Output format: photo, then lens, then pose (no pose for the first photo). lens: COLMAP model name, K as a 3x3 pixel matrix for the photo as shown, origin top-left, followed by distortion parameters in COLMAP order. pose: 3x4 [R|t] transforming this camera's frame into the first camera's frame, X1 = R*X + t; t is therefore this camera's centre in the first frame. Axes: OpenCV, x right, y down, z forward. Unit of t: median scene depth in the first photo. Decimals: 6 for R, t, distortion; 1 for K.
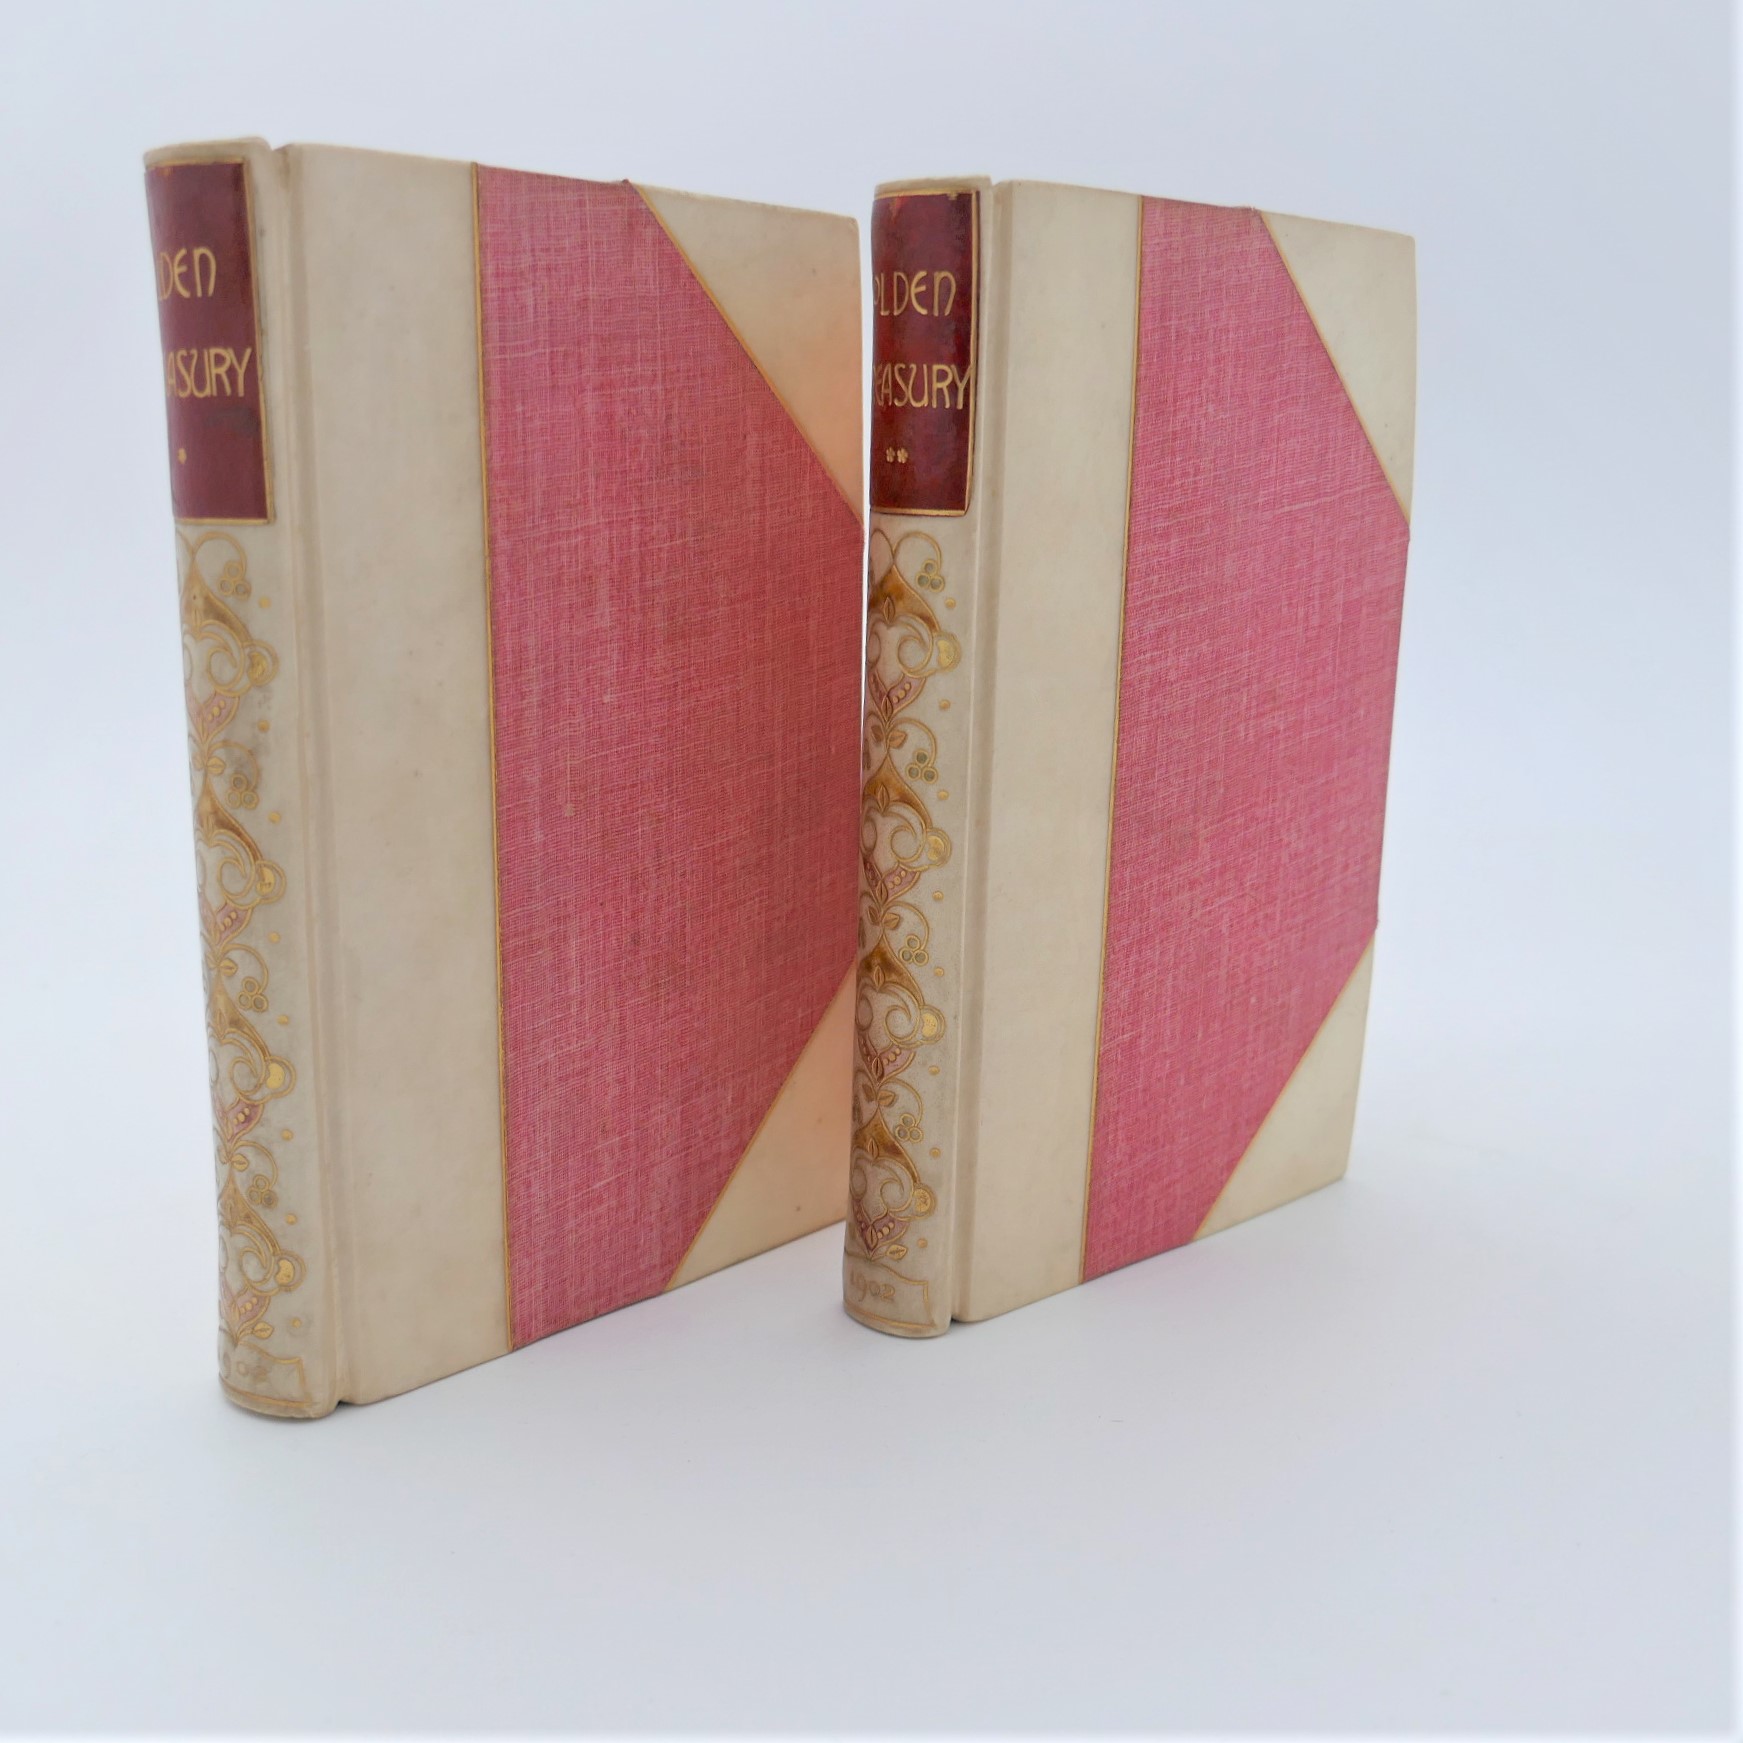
lens RADIAL K [[1919.7, 0, 856.9], [0, 1919.7, 816.6], [0, 0, 1]] dist [-0.031221, 0.000000]
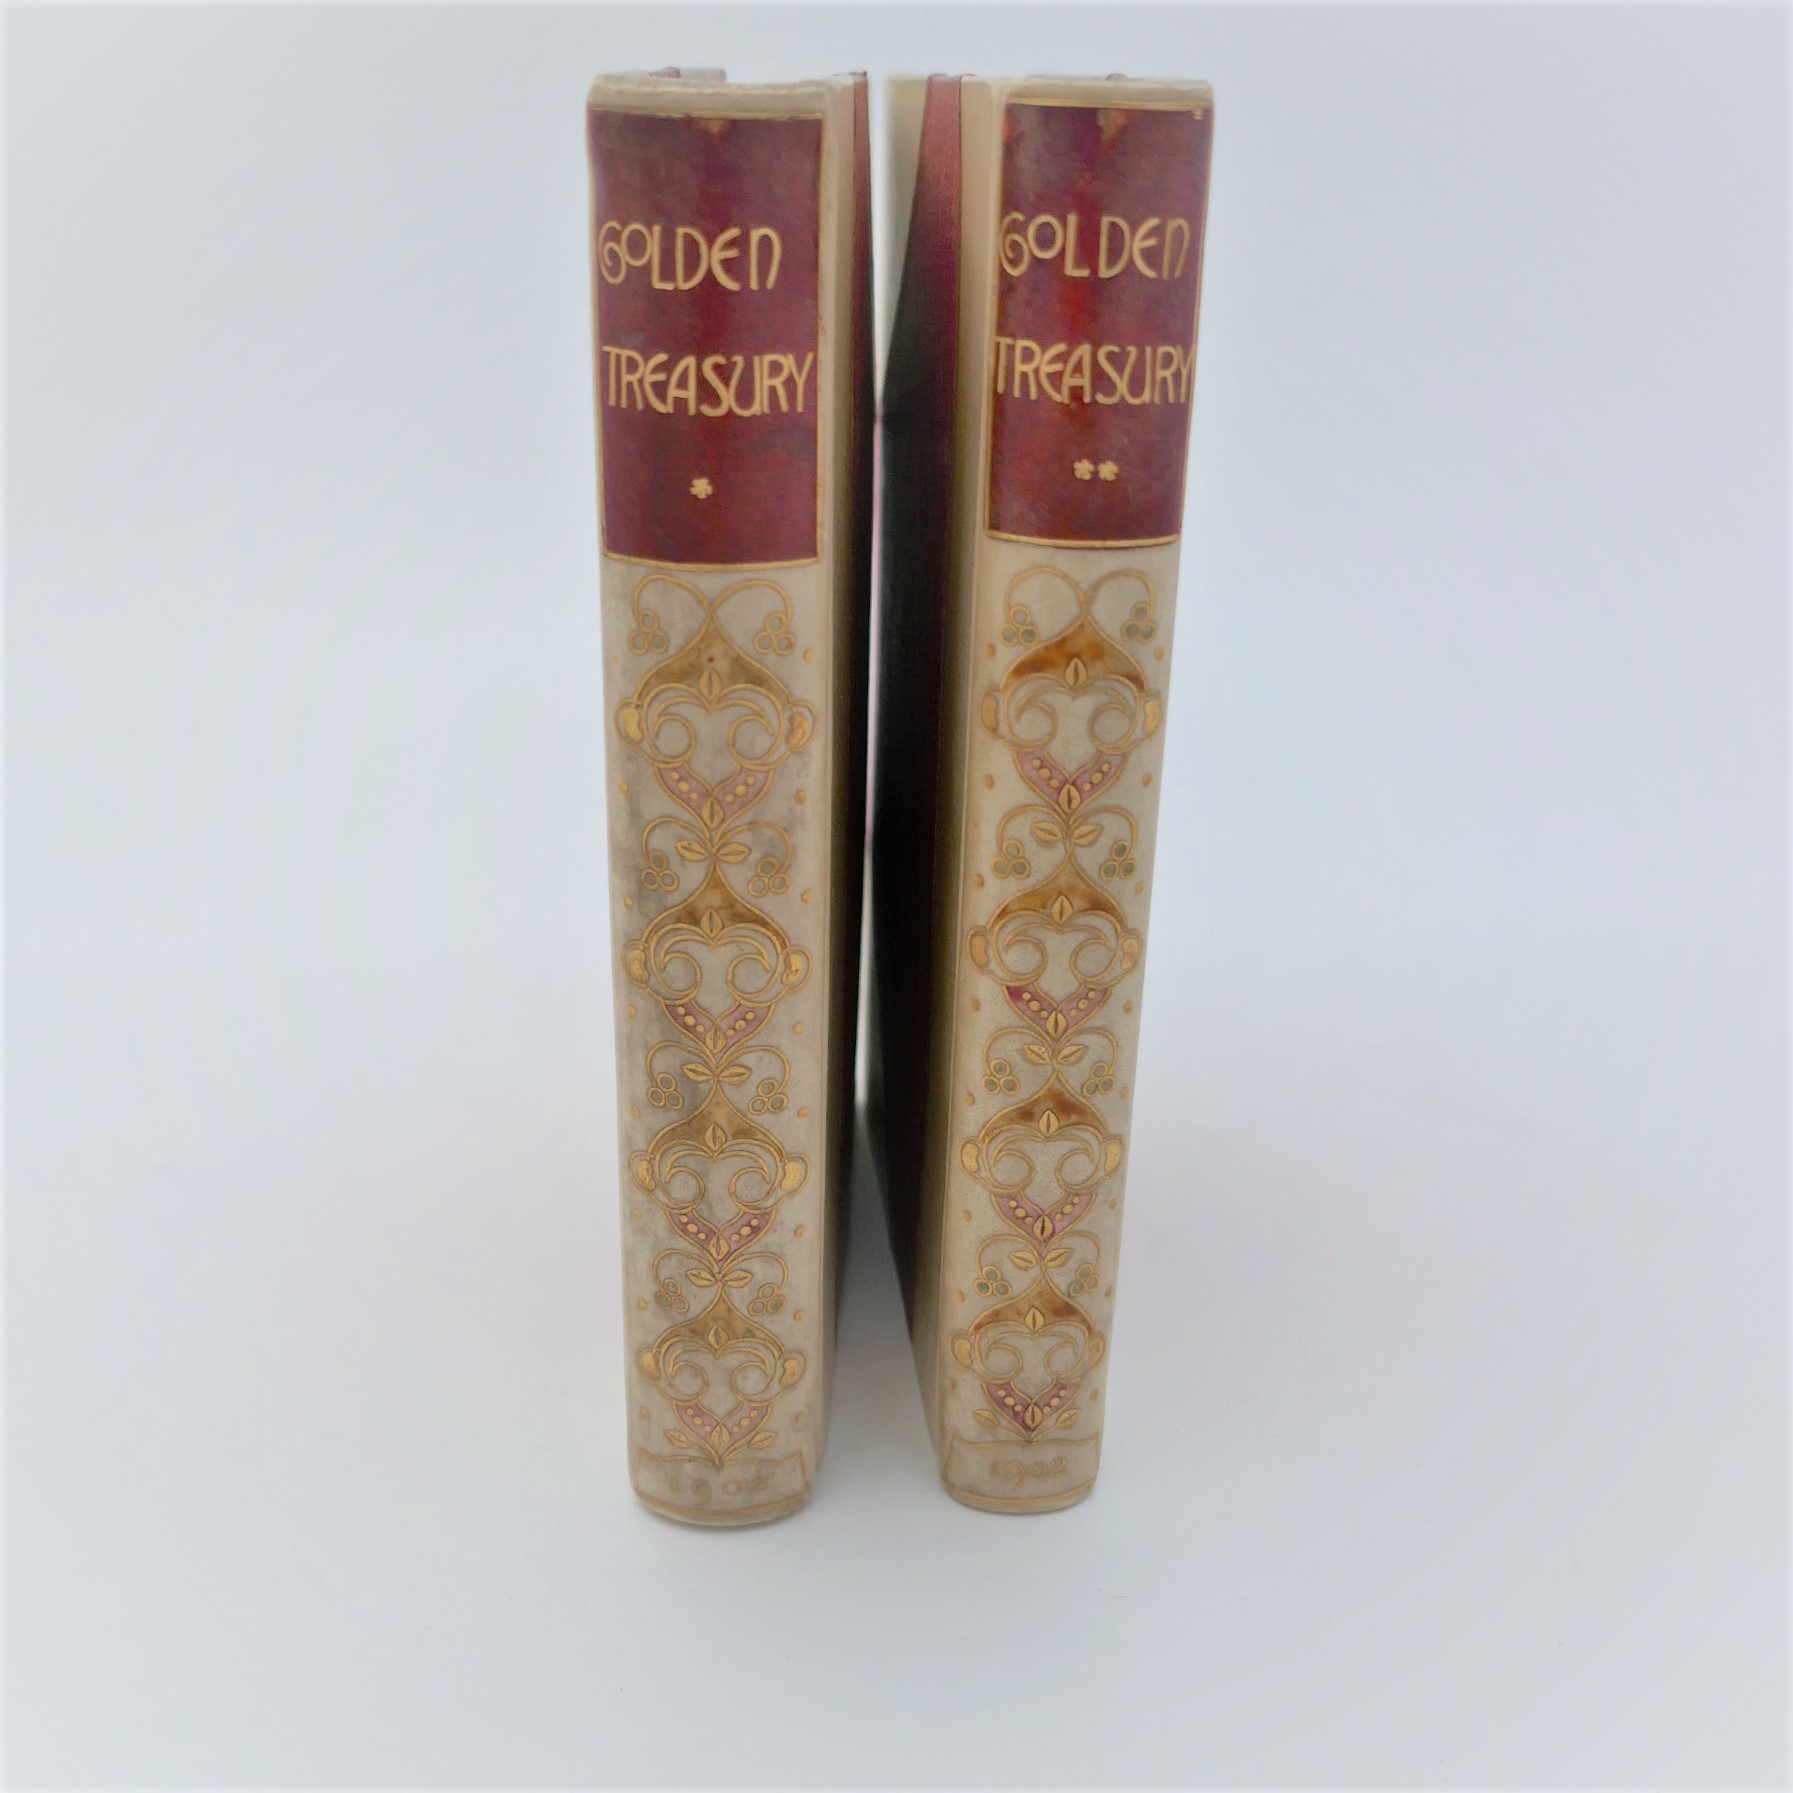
lens RADIAL K [[1974.8, 0, 886.5], [0, 1974.8, 859.4], [0, 0, 1]] dist [-0.031221, 0.000000]
pose [[0.624453, -0.290405, 0.725067, -0.592373], [0.141270, 0.954993, 0.260829, -0.243465], [-0.768180, -0.060445, 0.637374, 0.549147]]
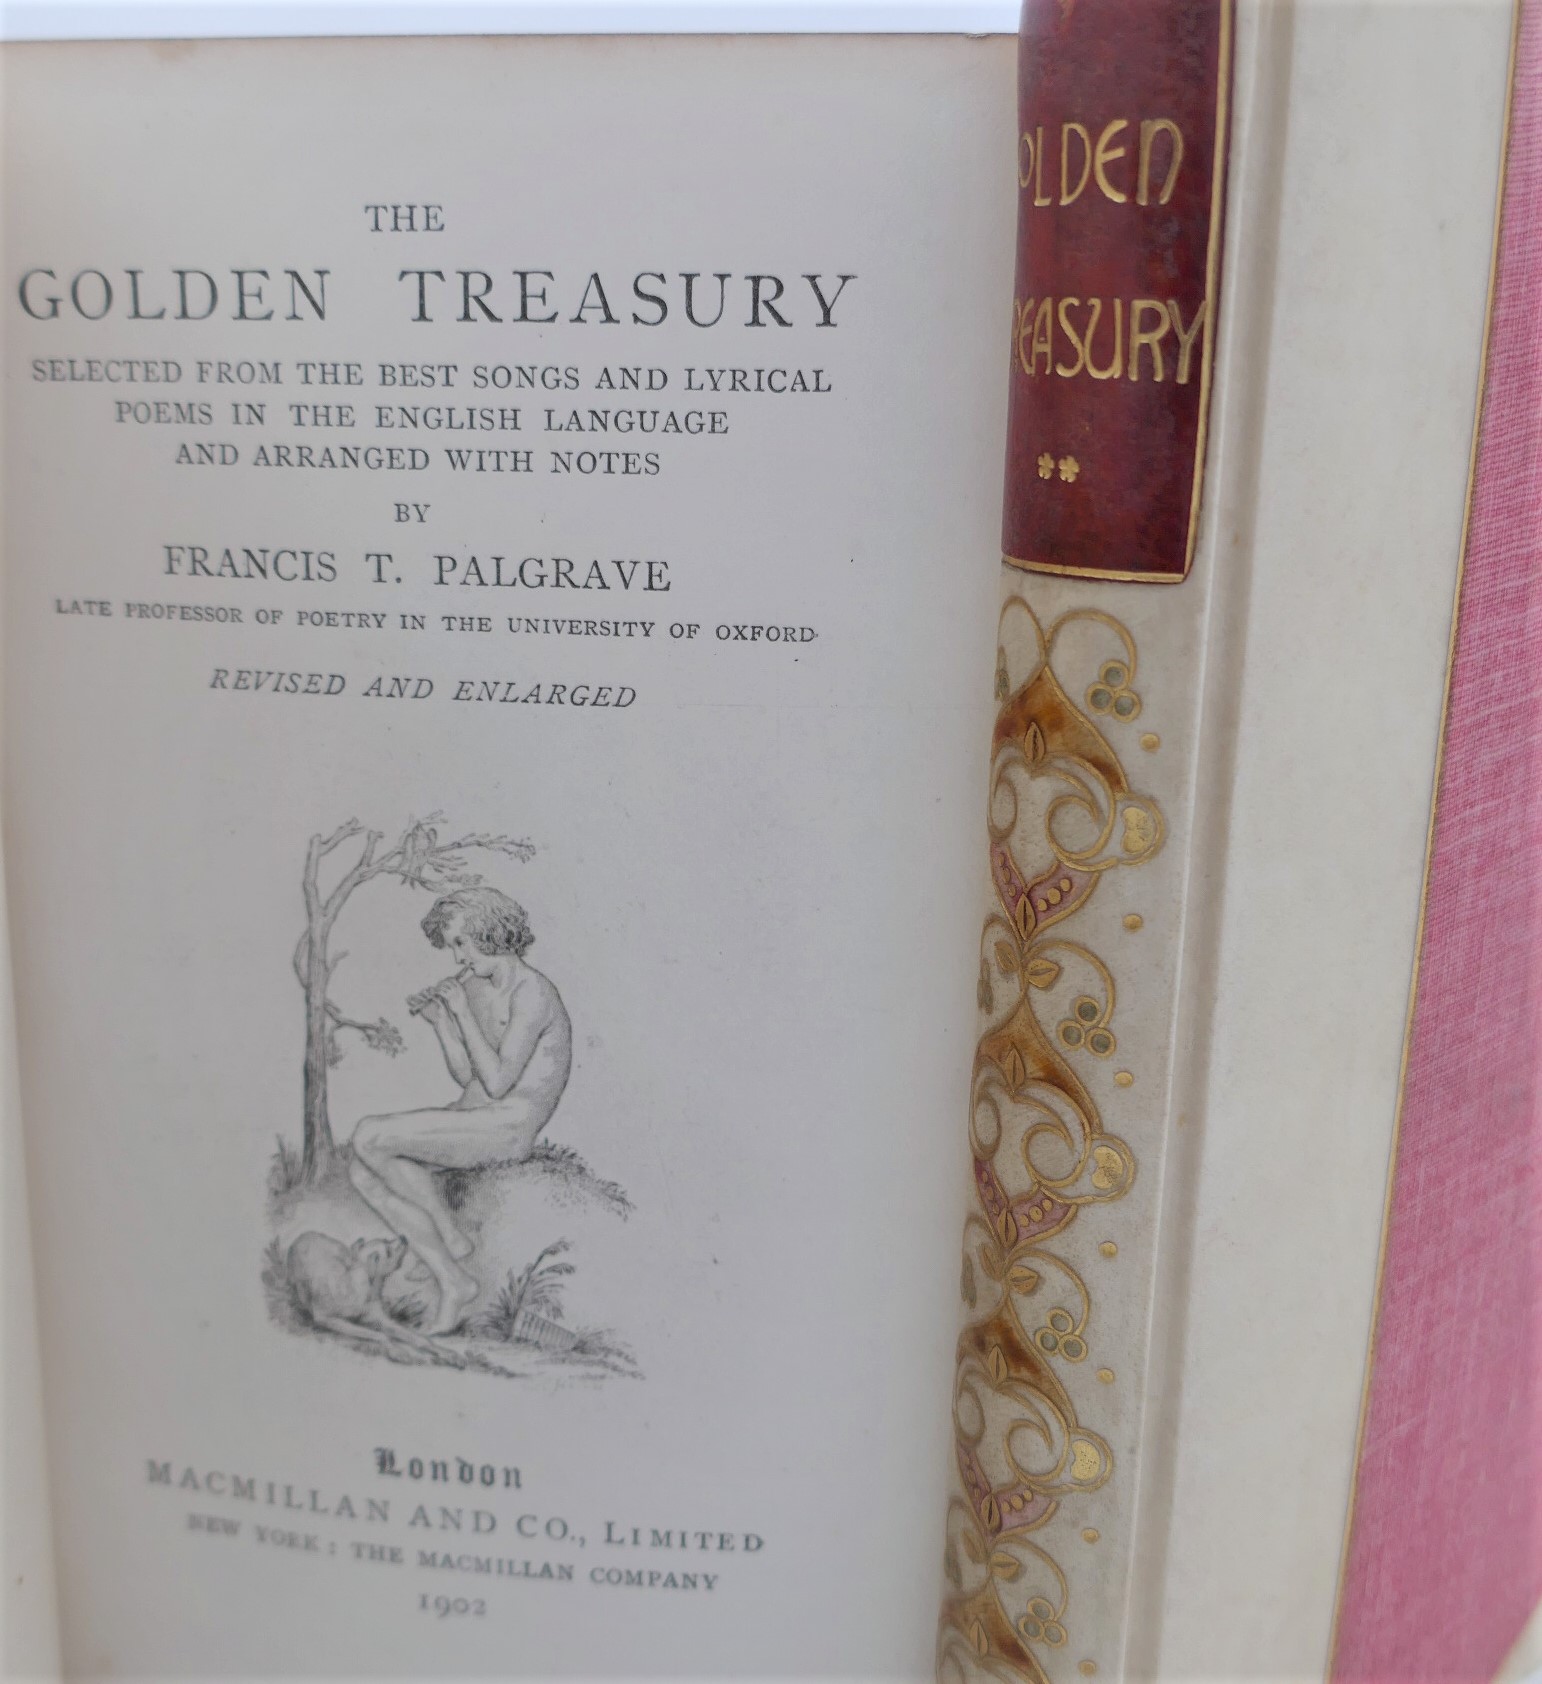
lens RADIAL K [[1964.3, 0, 775.7], [0, 1964.3, 838.2], [0, 0, 1]] dist [-0.008782, 0.000000]
pose [[0.996801, 0.021081, -0.077087, -0.013405], [-0.017919, 0.998979, 0.041478, -0.100534], [0.077883, -0.039964, 0.996161, 0.415725]]
